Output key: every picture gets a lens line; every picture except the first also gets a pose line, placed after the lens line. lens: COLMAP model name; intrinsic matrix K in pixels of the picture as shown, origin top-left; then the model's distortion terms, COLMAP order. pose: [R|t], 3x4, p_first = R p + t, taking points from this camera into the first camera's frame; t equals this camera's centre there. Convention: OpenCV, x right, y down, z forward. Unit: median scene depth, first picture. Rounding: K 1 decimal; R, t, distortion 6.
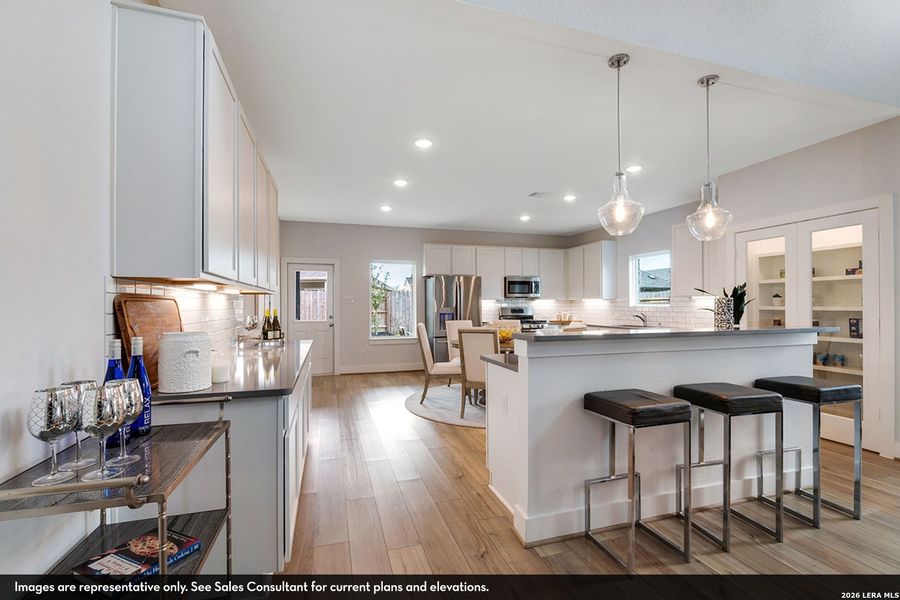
lens RADIAL K [[395.5, 0, 452.5], [0, 395.5, 303.6], [0, 0, 1]] dist [0.001865, -0.000202]
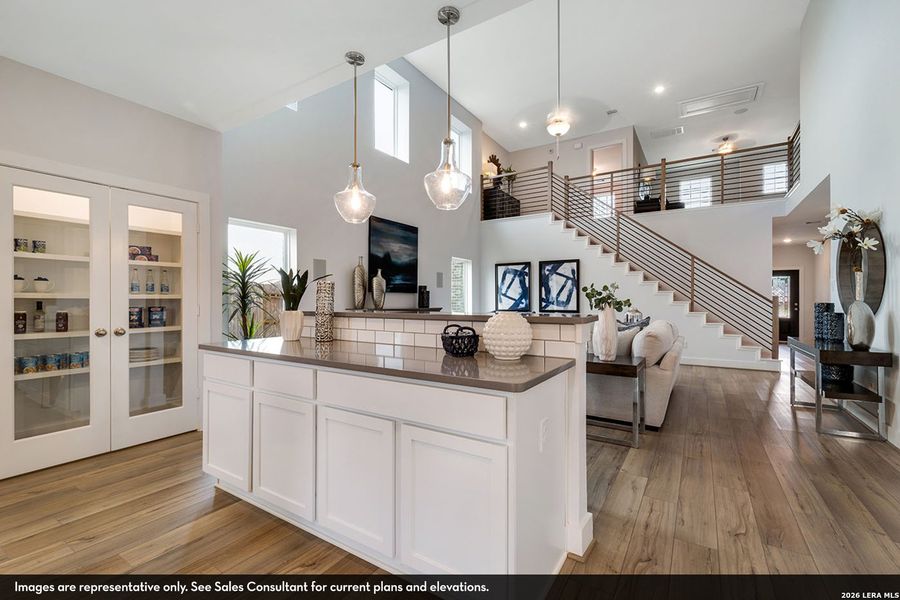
lens RADIAL K [[390.9, 0, 451.6], [0, 390.9, 300.4], [0, 0, 1]] dist [0.001648, 0.000090]
pose [[-0.647148, 0.002742, 0.762359, -0.080922], [-0.004092, 0.999967, -0.007071, 0.011901], [-0.762353, -0.007696, -0.647115, 0.492619]]
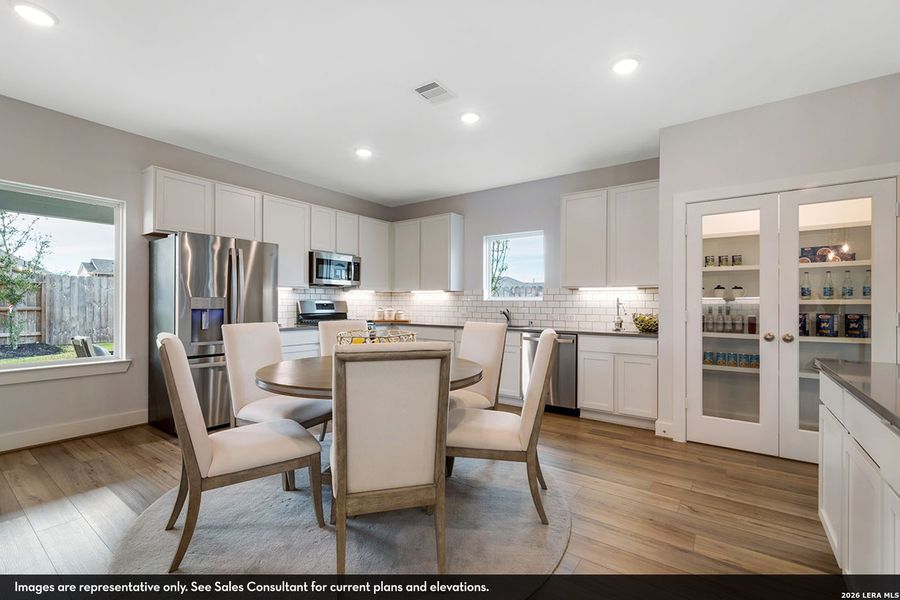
lens RADIAL K [[389.8, 0, 451.0], [0, 389.8, 302.9], [0, 0, 1]] dist [0.001302, 0.000011]
pose [[0.800670, 0.008731, 0.599042, -0.059178], [-0.011032, 0.999939, 0.000172, 0.011092], [-0.599004, -0.006746, 0.800717, 0.382439]]
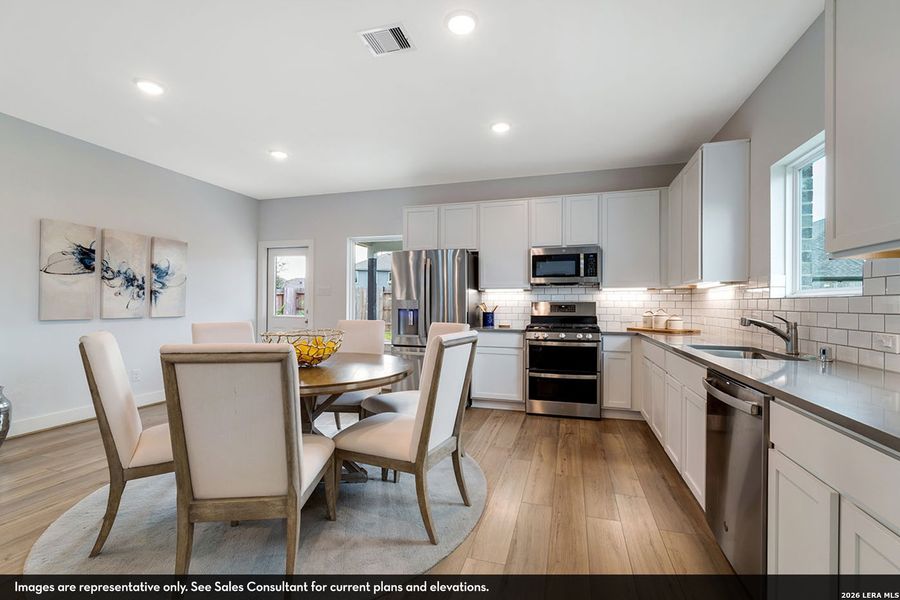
lens RADIAL K [[382.8, 0, 466.4], [0, 382.8, 302.6], [0, 0, 1]] dist [0.001622, 0.000069]
pose [[0.845123, 0.003039, -0.534564, 0.362742], [-0.002730, 0.999995, 0.001369, 0.010628], [0.534566, 0.000302, 0.845127, 0.483423]]
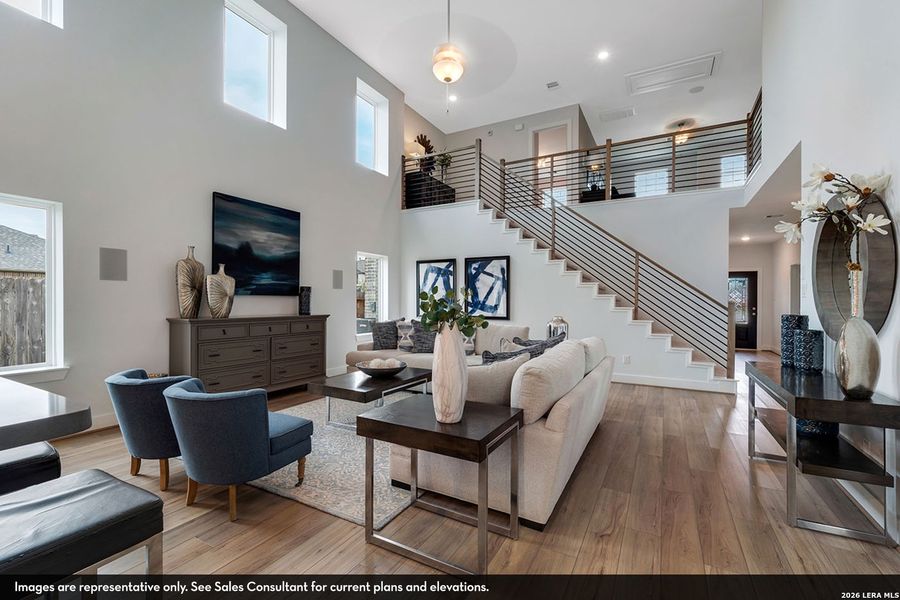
lens RADIAL K [[389.8, 0, 451.0], [0, 389.8, 302.9], [0, 0, 1]] dist [0.001302, 0.000011]
pose [[-0.694402, -0.004412, 0.719573, -0.041520], [-0.007293, 0.999973, -0.000907, -0.000220], [-0.719550, -0.005878, -0.694416, 0.250222]]
